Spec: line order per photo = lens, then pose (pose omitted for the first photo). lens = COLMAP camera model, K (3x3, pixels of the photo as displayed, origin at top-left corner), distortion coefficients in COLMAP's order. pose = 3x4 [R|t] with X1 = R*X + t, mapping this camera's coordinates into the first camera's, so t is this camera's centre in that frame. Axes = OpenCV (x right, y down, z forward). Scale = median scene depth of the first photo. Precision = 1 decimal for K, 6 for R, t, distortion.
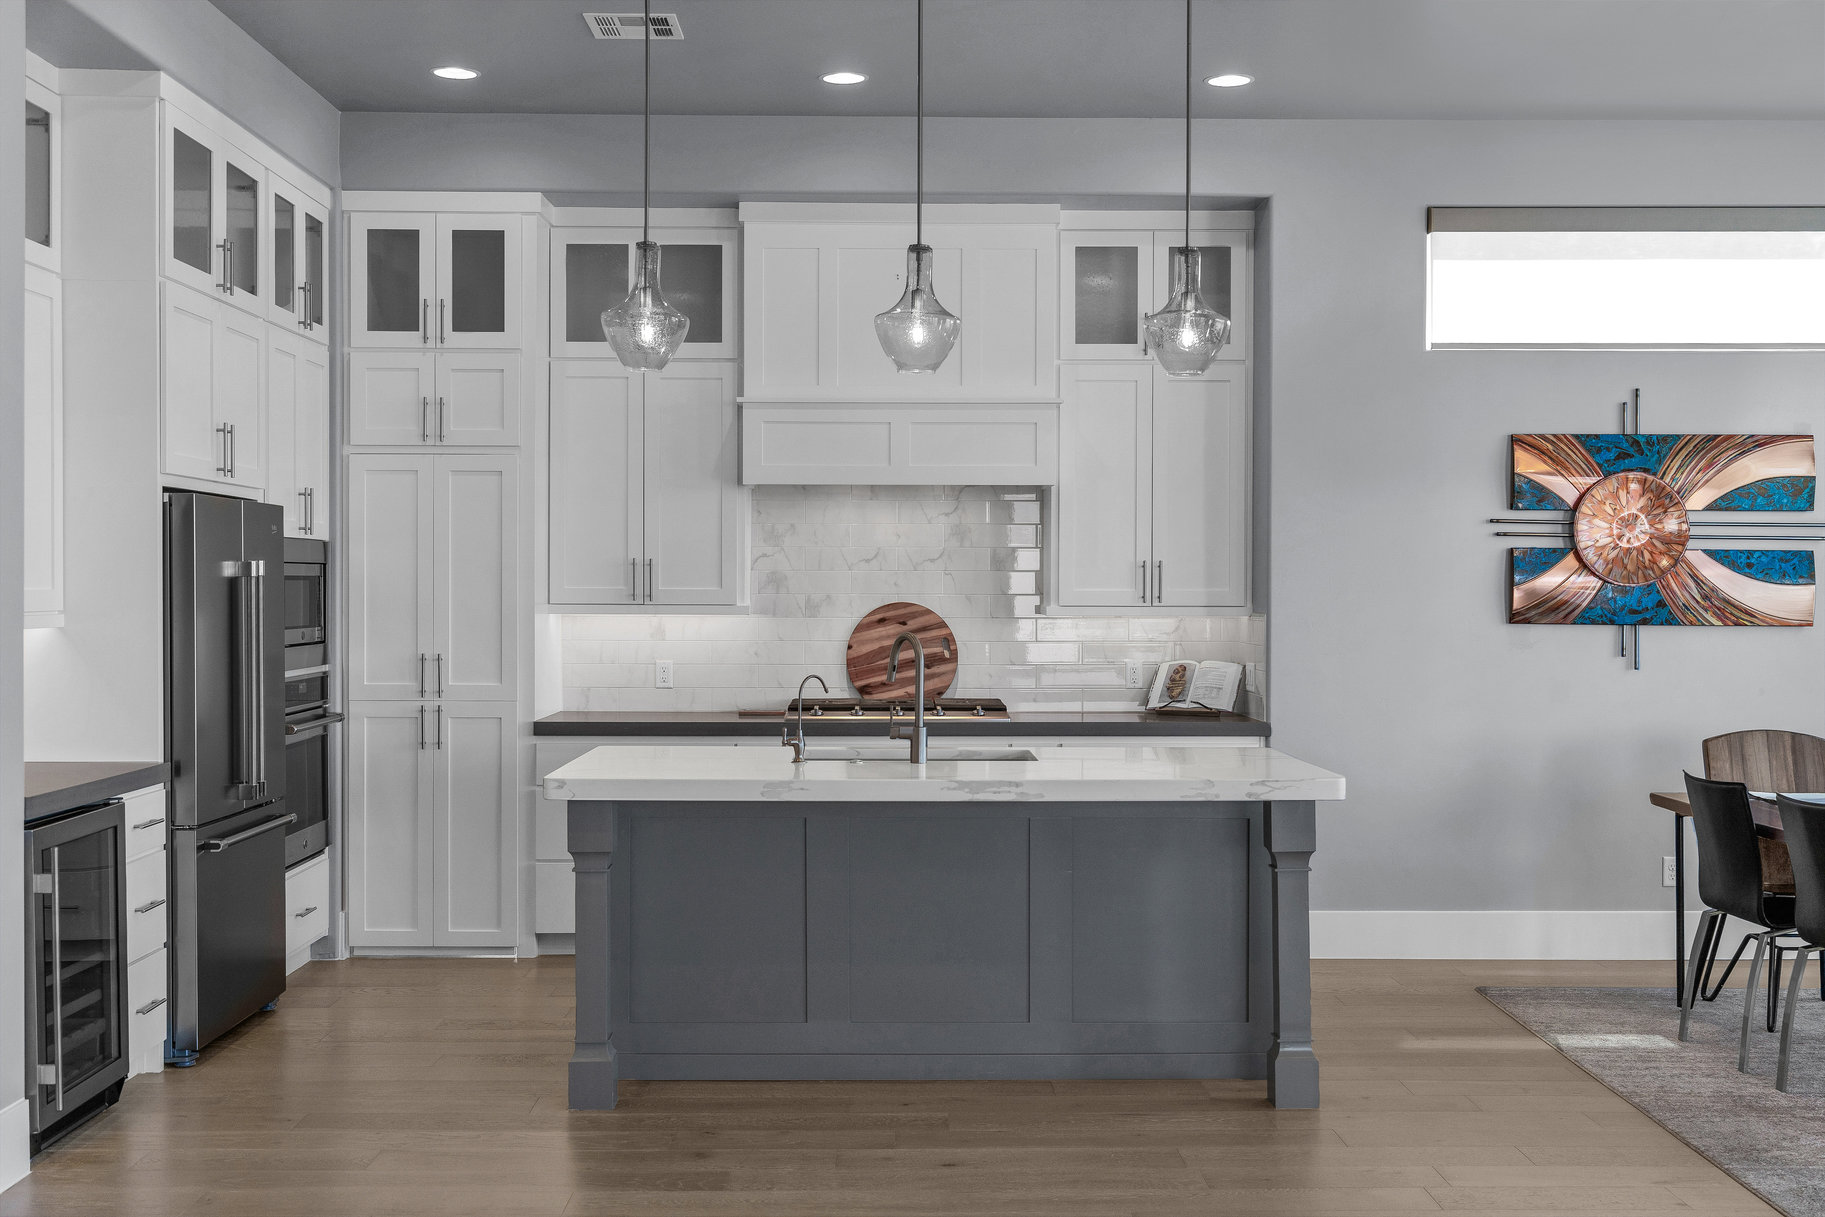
lens RADIAL K [[2018.5, 0, 912.5], [0, 2018.5, 608.5], [0, 0, 1]] dist [0.014859, 0.012723]
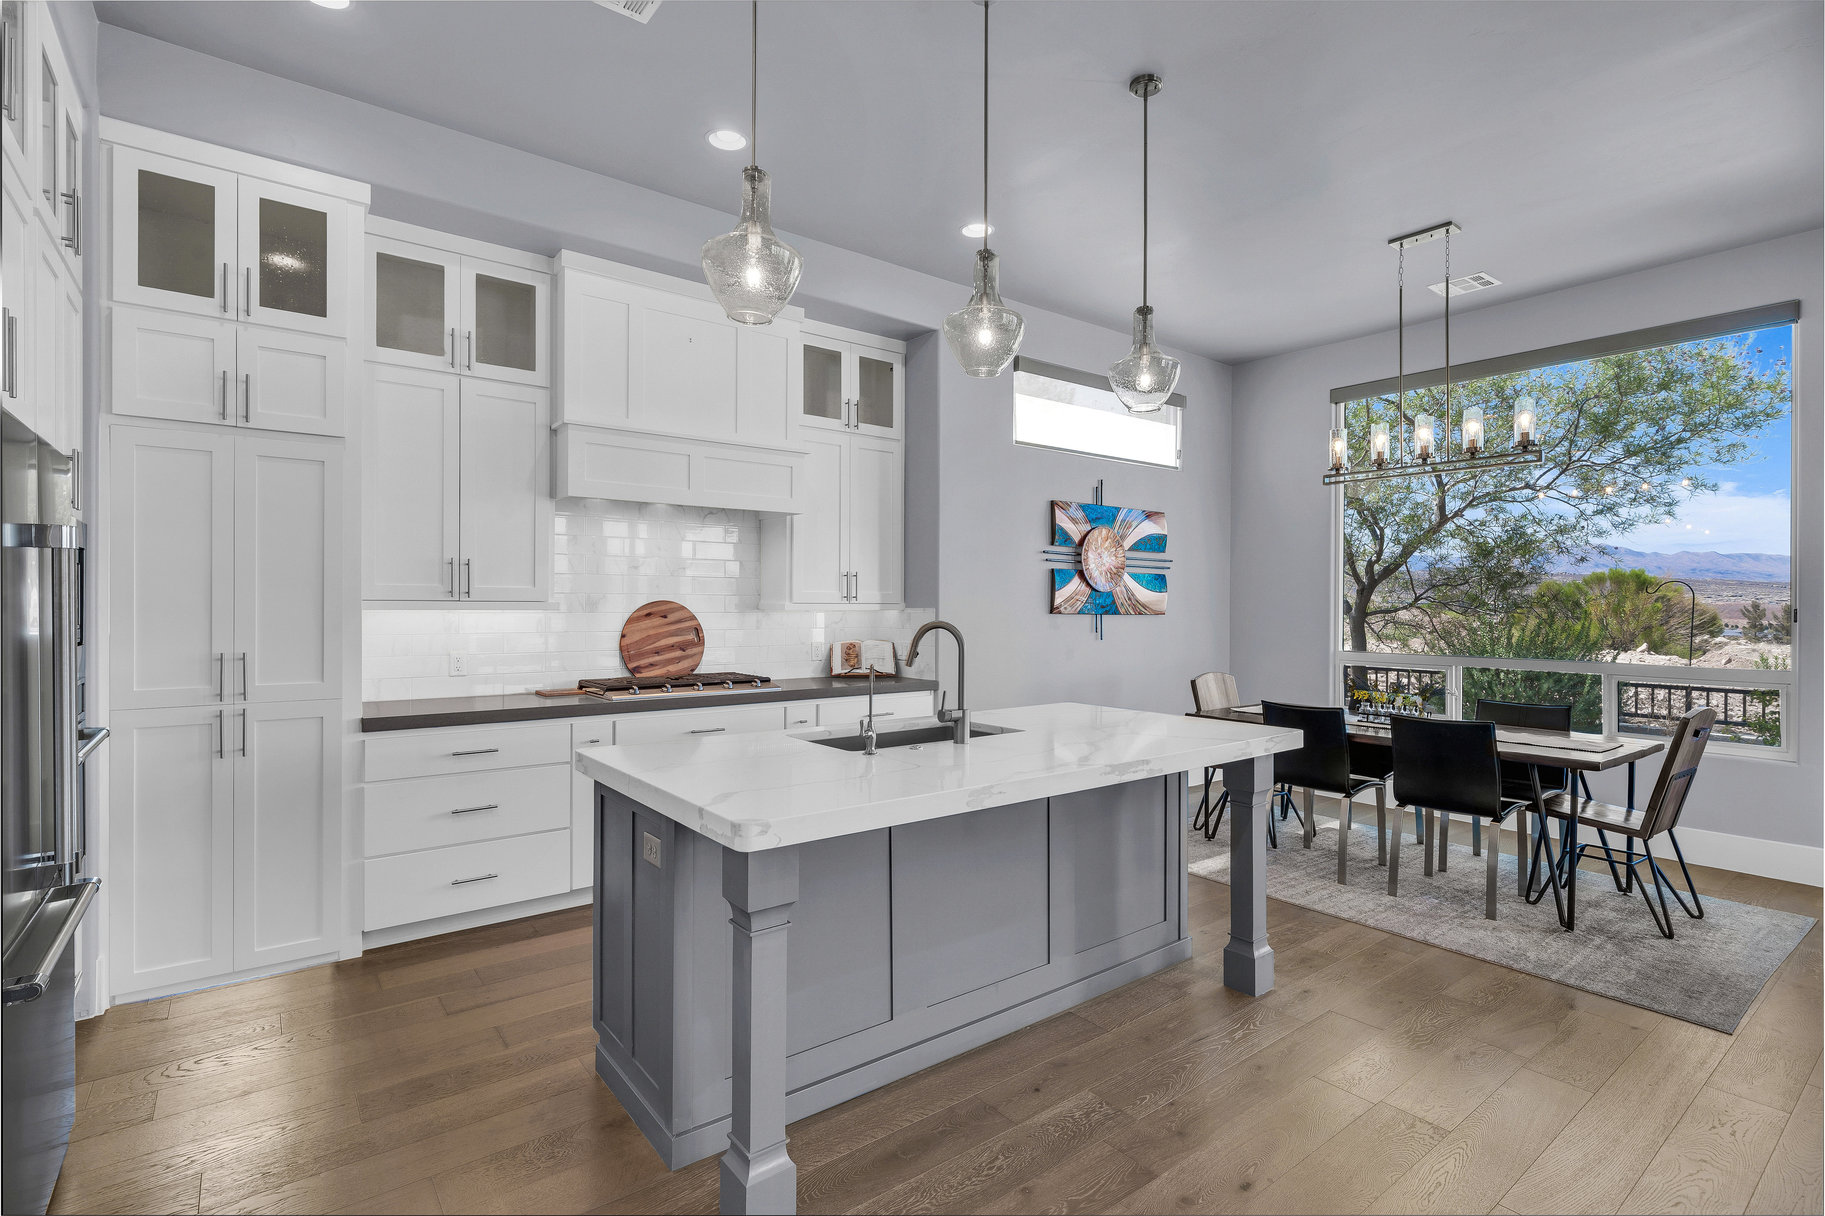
lens RADIAL K [[863.1, 0, 904.5], [0, 863.1, 606.3], [0, 0, 1]] dist [0.000536, 0.000070]
pose [[0.804728, -0.000209, 0.593643, -0.222286], [0.005388, 0.999961, -0.006953, 0.005658], [-0.593619, 0.008794, 0.804698, 0.498438]]
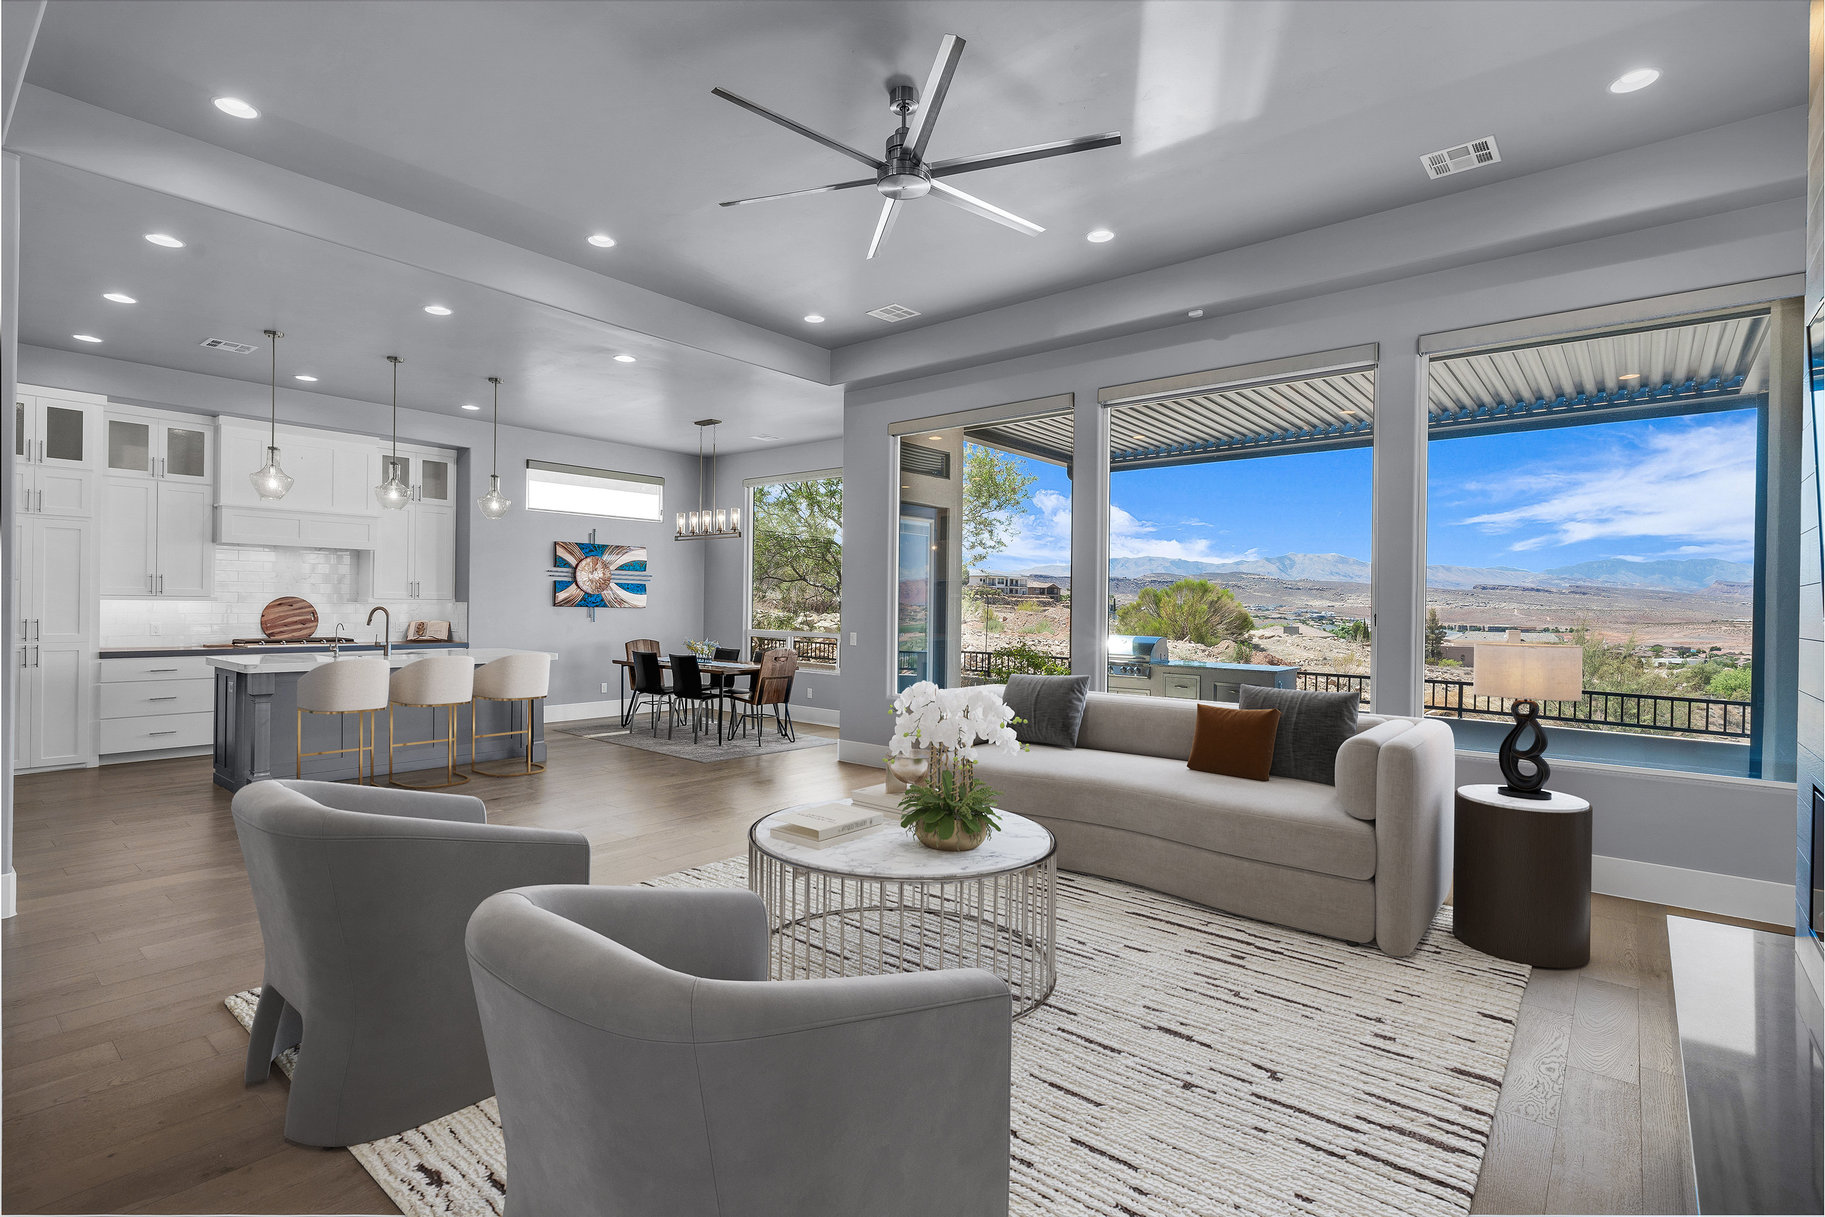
lens RADIAL K [[863.1, 0, 904.5], [0, 863.1, 606.8], [0, 0, 1]] dist [0.000536, 0.000070]
pose [[0.651380, 0.004316, 0.758739, -0.318586], [-0.003069, 0.999991, -0.003054, 0.010355], [-0.758745, -0.000339, 0.651388, -0.193587]]
